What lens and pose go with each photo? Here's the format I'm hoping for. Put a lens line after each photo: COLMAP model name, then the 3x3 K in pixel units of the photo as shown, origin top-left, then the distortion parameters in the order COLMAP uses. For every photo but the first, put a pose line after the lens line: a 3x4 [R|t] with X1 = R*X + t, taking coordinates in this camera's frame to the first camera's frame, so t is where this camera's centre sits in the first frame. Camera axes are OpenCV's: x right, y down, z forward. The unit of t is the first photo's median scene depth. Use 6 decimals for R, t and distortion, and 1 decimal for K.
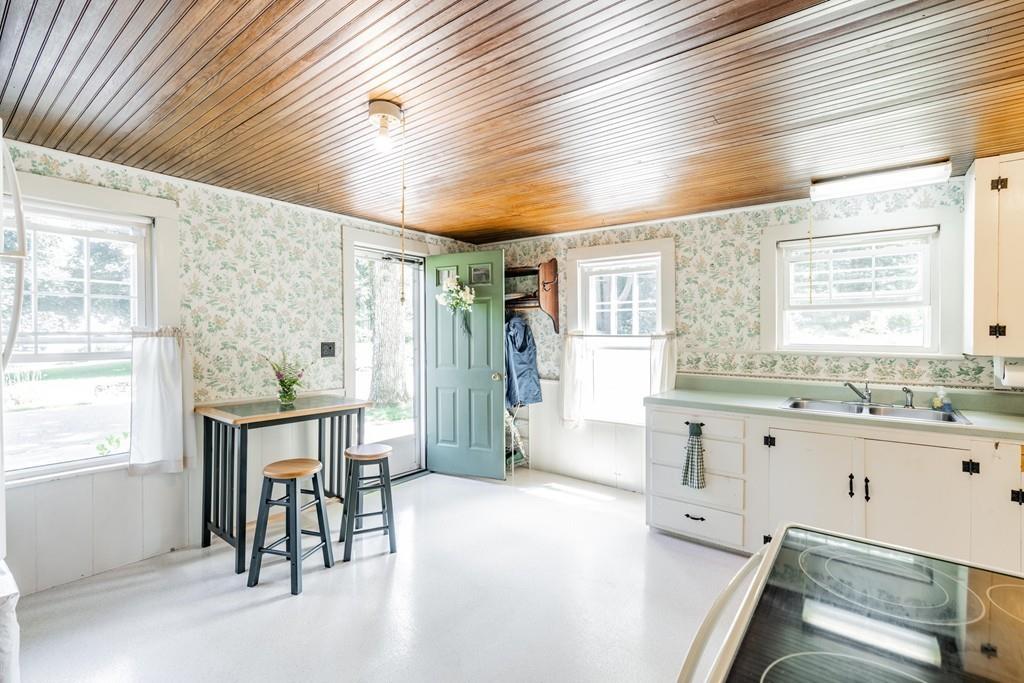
lens RADIAL K [[466.3, 0, 514.4], [0, 466.3, 336.2], [0, 0, 1]] dist [-0.011401, 0.000574]
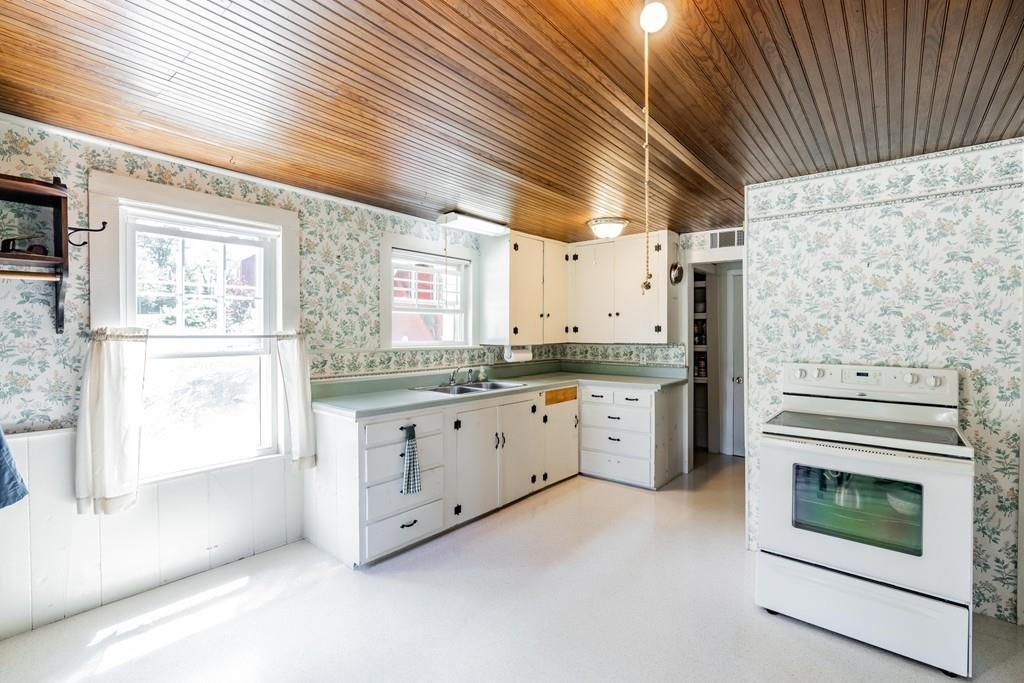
lens RADIAL K [[466.3, 0, 521.6], [0, 466.3, 334.9], [0, 0, 1]] dist [-0.011401, 0.000574]
pose [[0.013577, -0.011414, 0.999843, -0.496304], [0.002426, 0.999932, 0.011382, -0.010748], [-0.999905, 0.002271, 0.013604, 0.655570]]
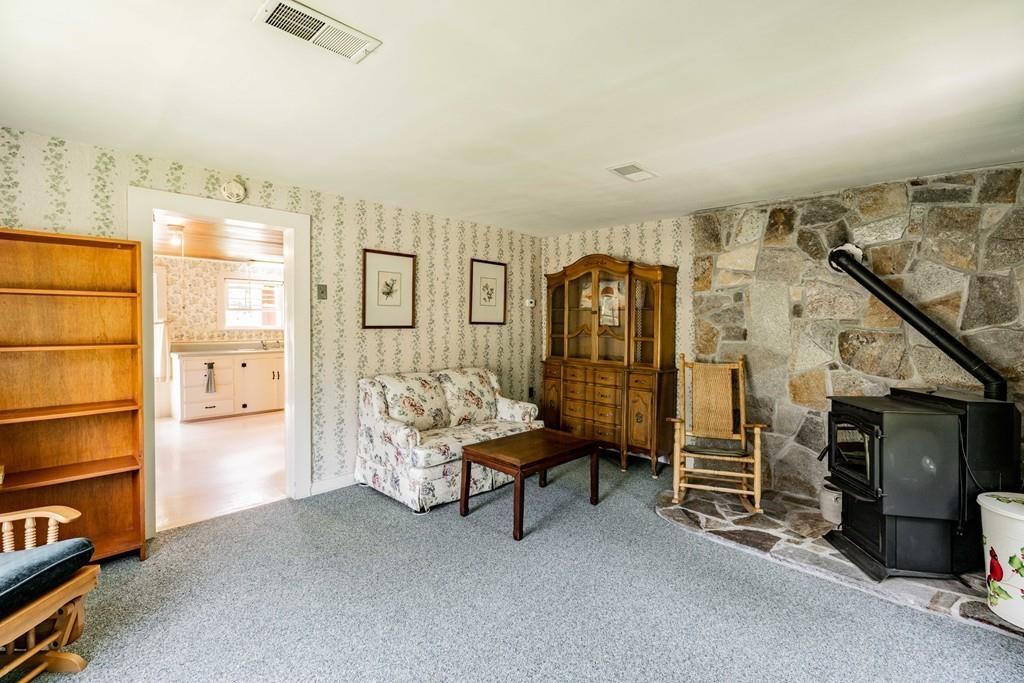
lens RADIAL K [[466.3, 0, 525.5], [0, 466.3, 327.6], [0, 0, 1]] dist [-0.011401, 0.000574]
pose [[0.089503, -0.010504, 0.995931, -1.394204], [0.010810, 0.999896, 0.009575, 0.018169], [-0.995928, 0.009909, 0.089608, -0.555333]]
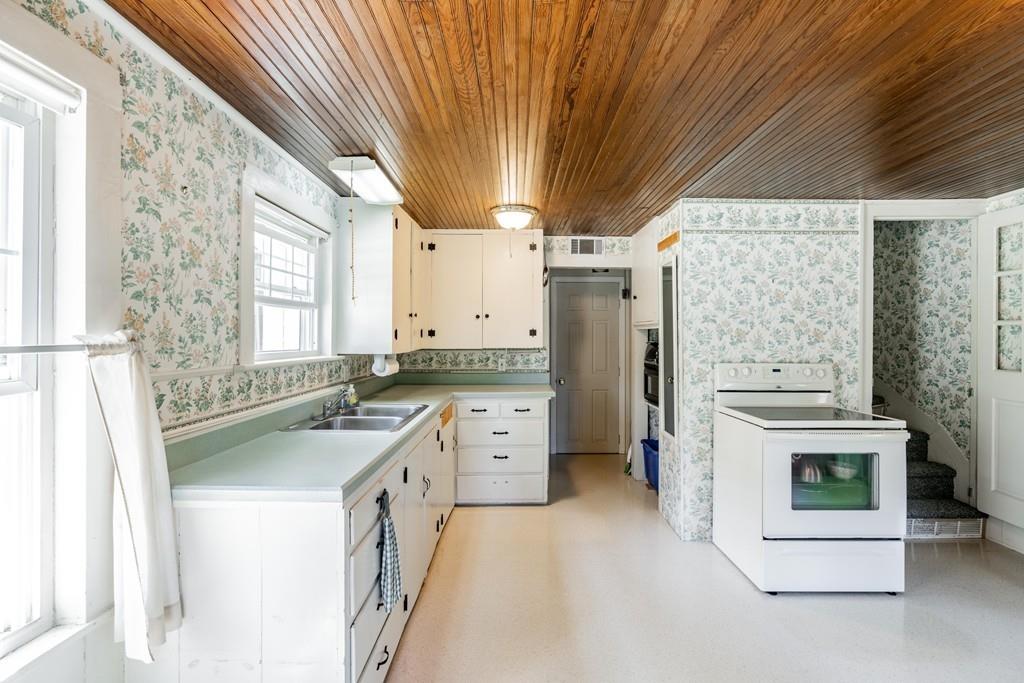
lens RADIAL K [[466.3, 0, 525.3], [0, 466.3, 334.8], [0, 0, 1]] dist [-0.011401, 0.000574]
pose [[-0.627431, -0.003313, 0.778665, -0.149371], [-0.000370, 0.999992, 0.003956, -0.010760], [-0.778672, 0.002194, -0.627427, 1.064055]]
